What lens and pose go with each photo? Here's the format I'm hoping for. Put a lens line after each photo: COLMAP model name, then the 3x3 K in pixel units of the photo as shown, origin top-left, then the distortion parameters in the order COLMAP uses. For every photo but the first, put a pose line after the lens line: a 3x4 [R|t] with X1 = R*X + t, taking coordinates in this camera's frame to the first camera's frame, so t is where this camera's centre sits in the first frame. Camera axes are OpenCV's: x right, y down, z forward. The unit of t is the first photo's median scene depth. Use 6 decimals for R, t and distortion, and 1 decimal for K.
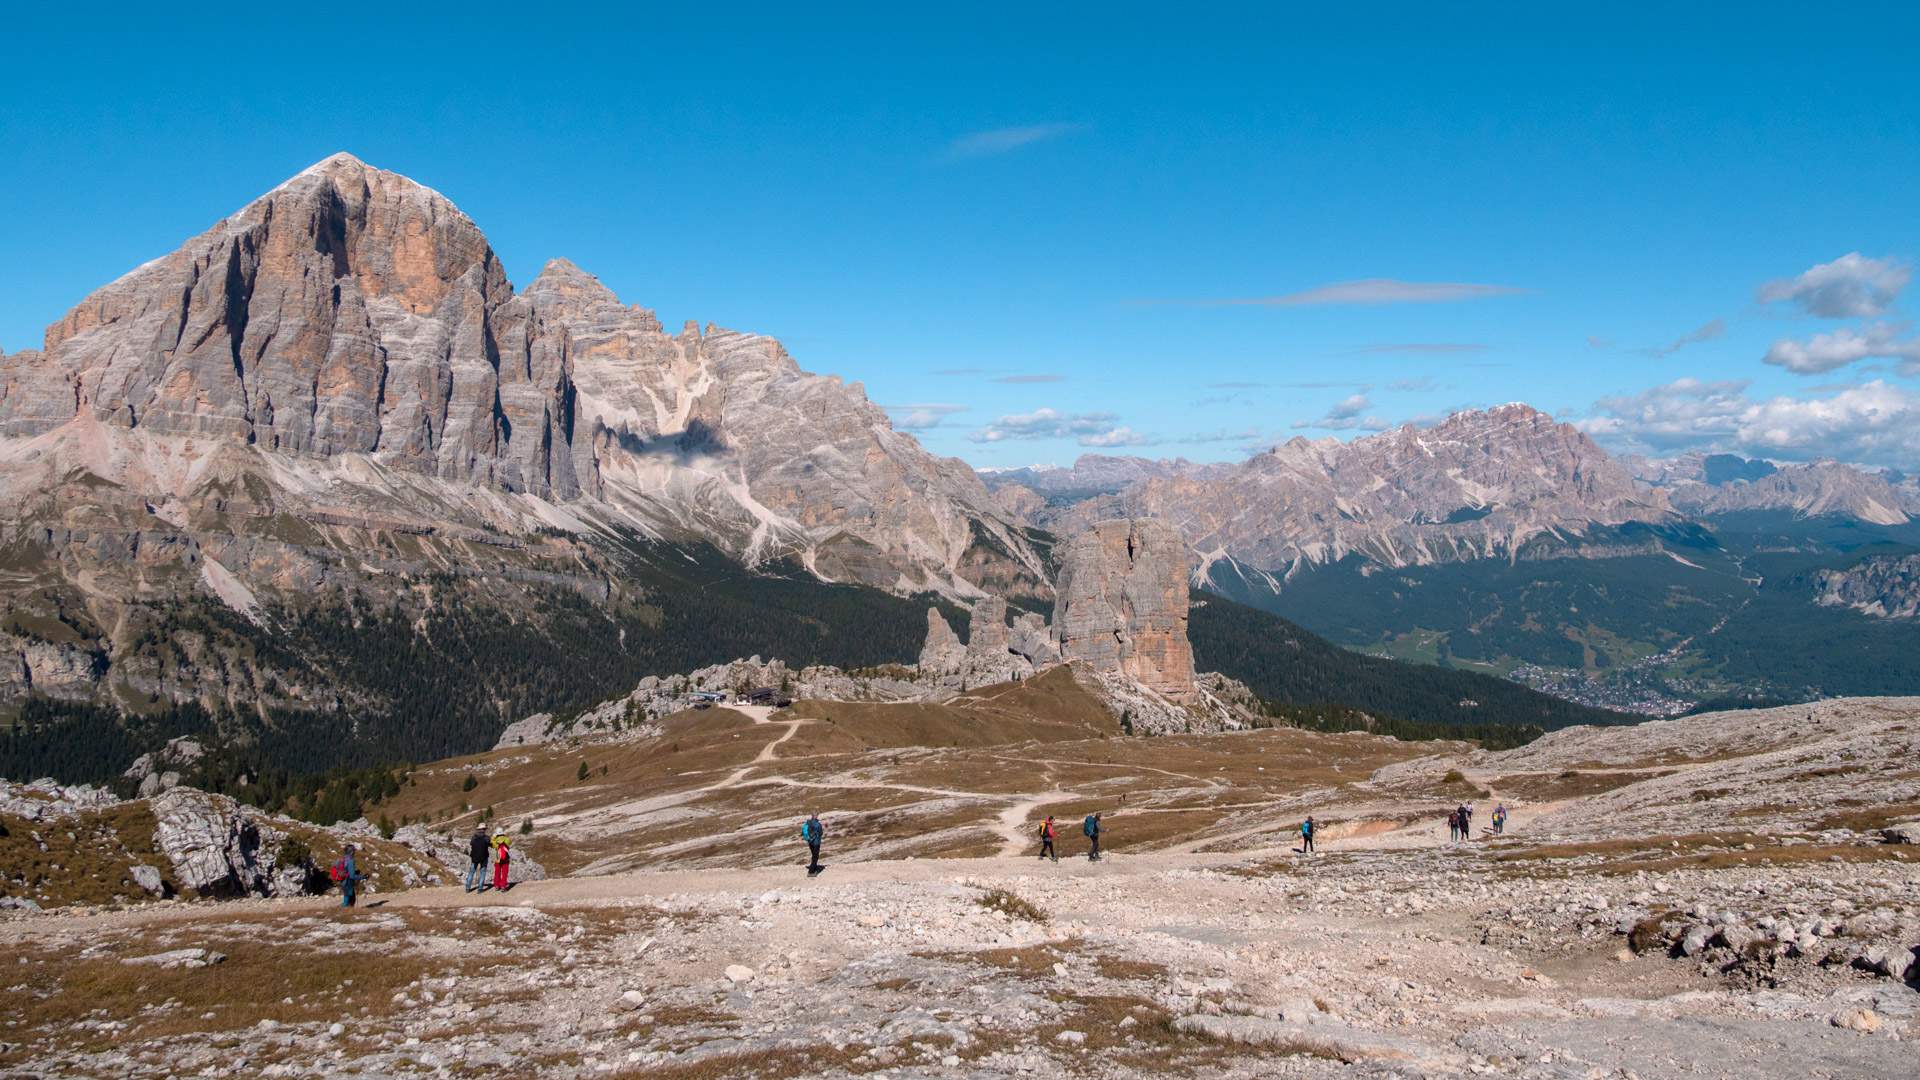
lens RADIAL K [[1444.0, 0, 976.7], [0, 1444.0, 380.4], [0, 0, 1]] dist [-0.001477, -0.005682]
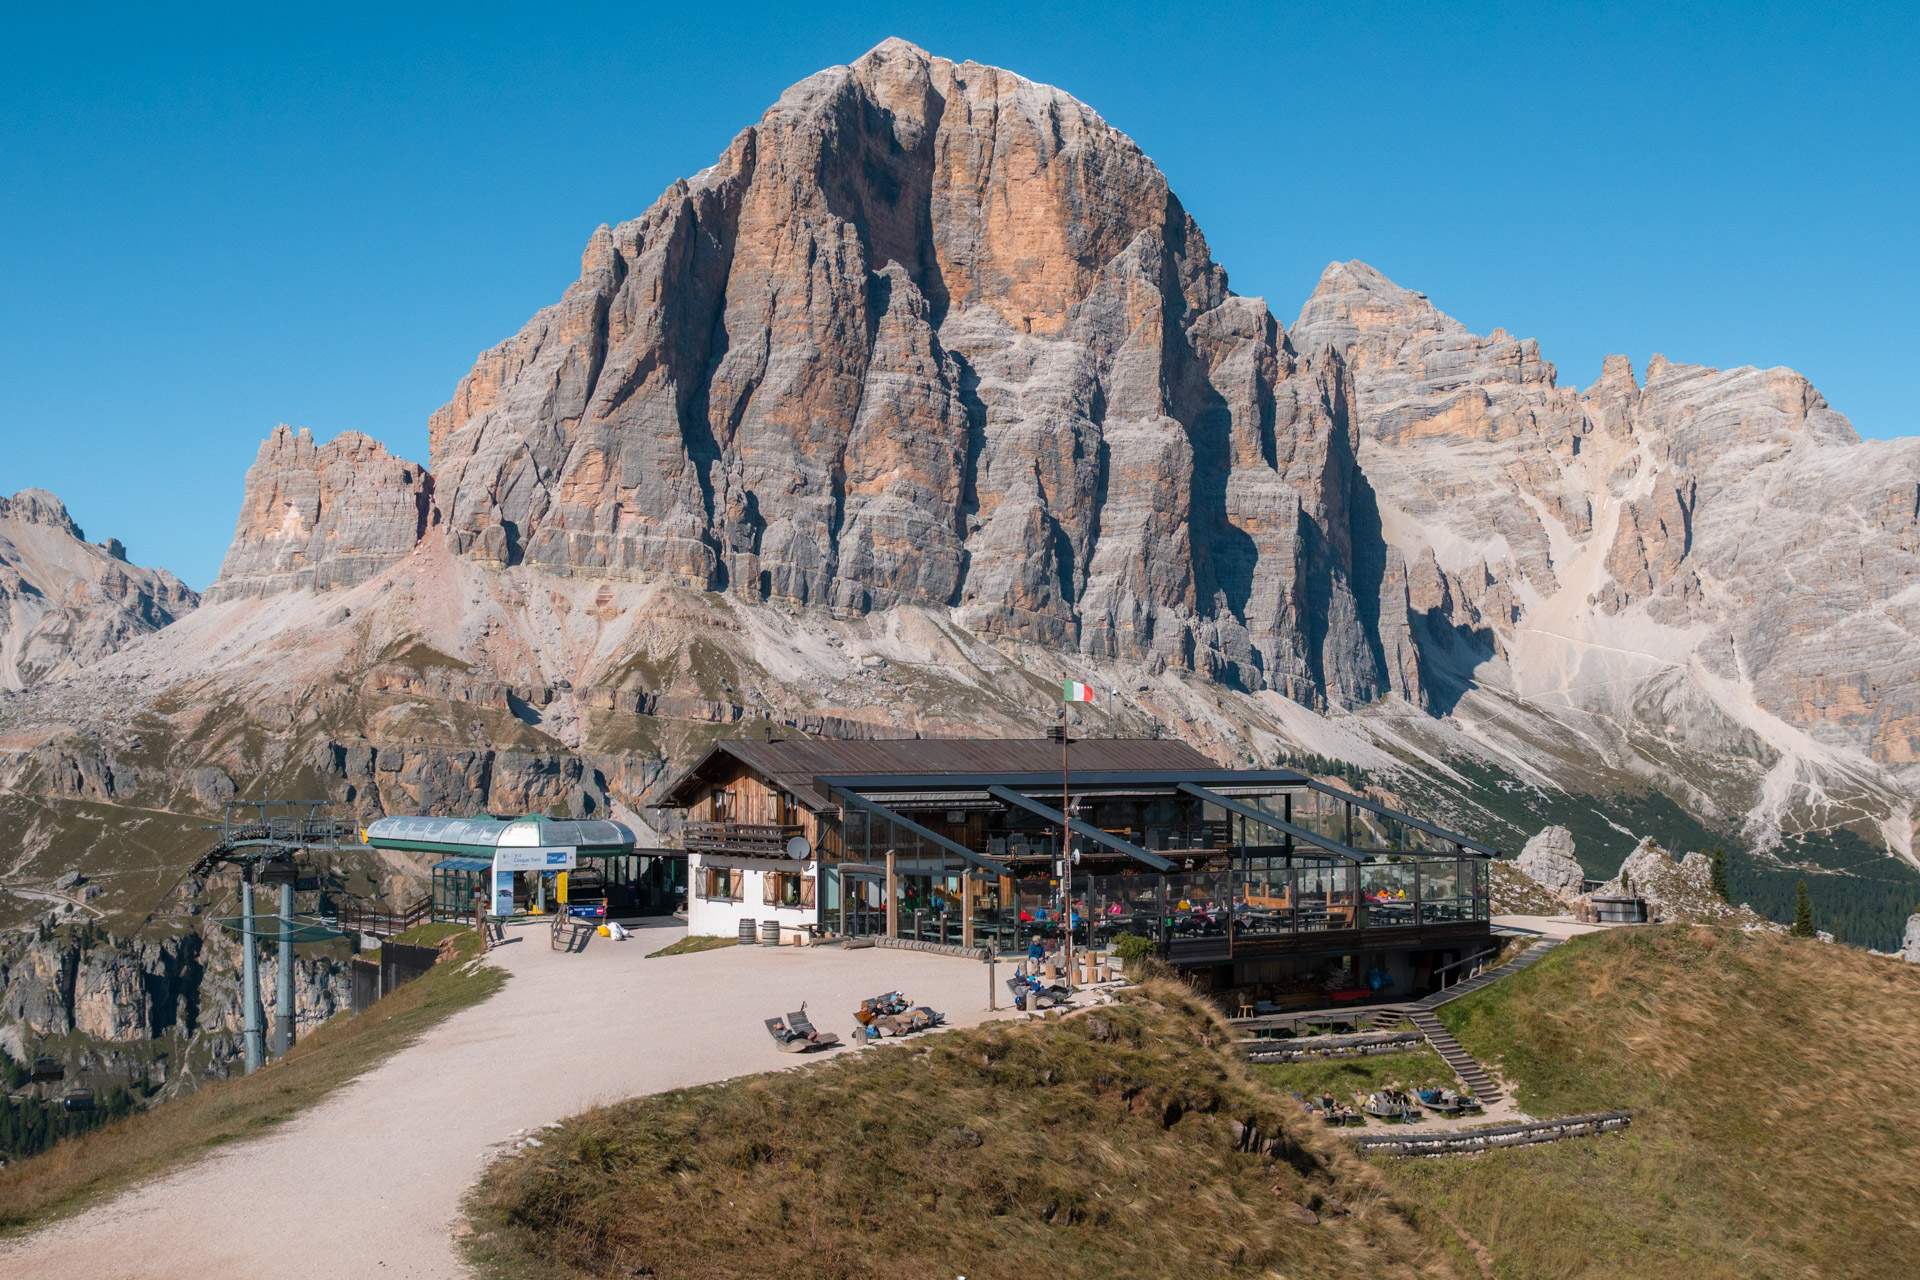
lens RADIAL K [[2532.3, 0, 965.3], [0, 2532.3, 580.6], [0, 0, 1]] dist [-0.018836, 0.024379]
pose [[0.891711, -0.051448, -0.449671, -0.022860], [0.050659, 0.998621, -0.013795, 0.051118], [0.449761, -0.010479, 0.893088, 0.219148]]
